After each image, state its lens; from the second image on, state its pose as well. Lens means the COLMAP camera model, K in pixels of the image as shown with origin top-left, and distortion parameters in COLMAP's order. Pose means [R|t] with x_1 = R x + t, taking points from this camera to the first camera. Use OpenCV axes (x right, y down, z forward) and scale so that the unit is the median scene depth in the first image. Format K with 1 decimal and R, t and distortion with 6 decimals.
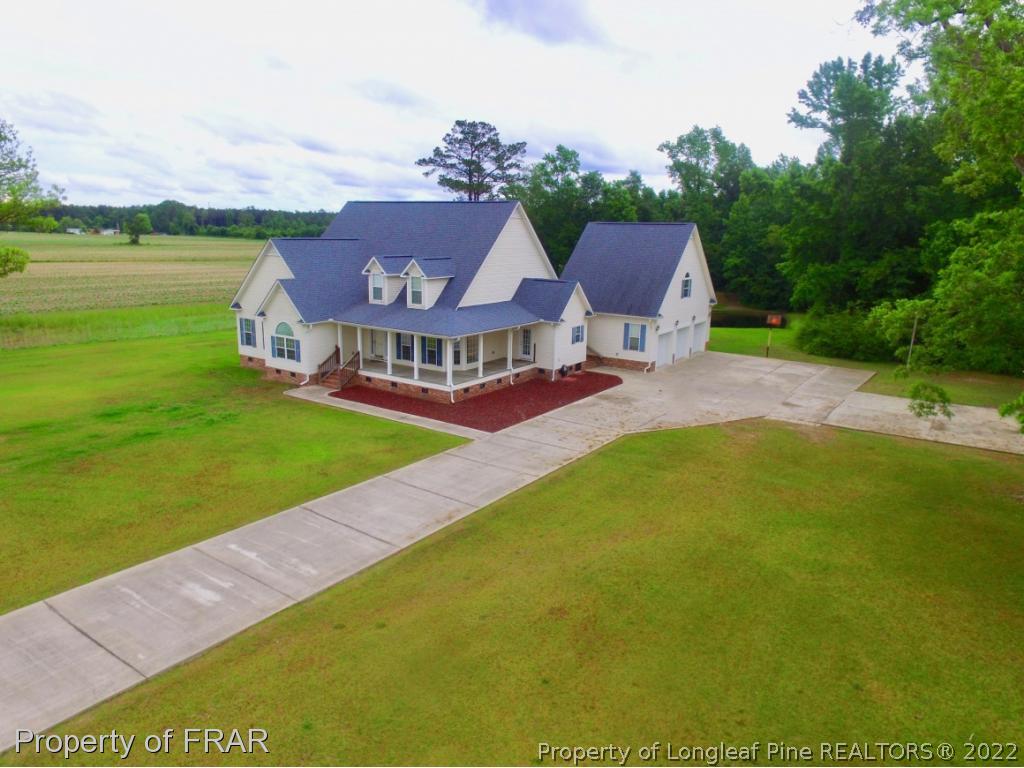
lens RADIAL K [[683.4, 0, 512.0], [0, 683.4, 384.0], [0, 0, 1]] dist [0.001093, -0.001137]
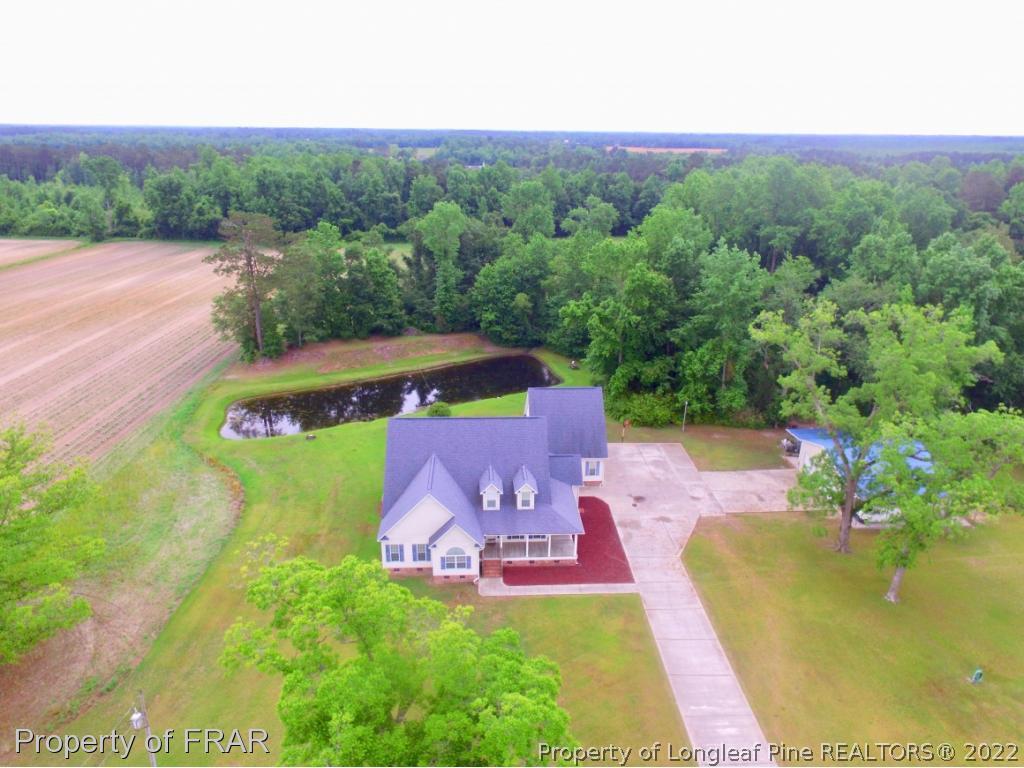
lens RADIAL K [[683.4, 0, 512.0], [0, 683.4, 384.0], [0, 0, 1]] dist [0.001093, -0.001137]
pose [[0.788871, -0.224355, 0.572142, -0.995551], [0.138709, 0.971959, 0.189884, -0.690779], [-0.598700, -0.070432, 0.797871, -0.219759]]
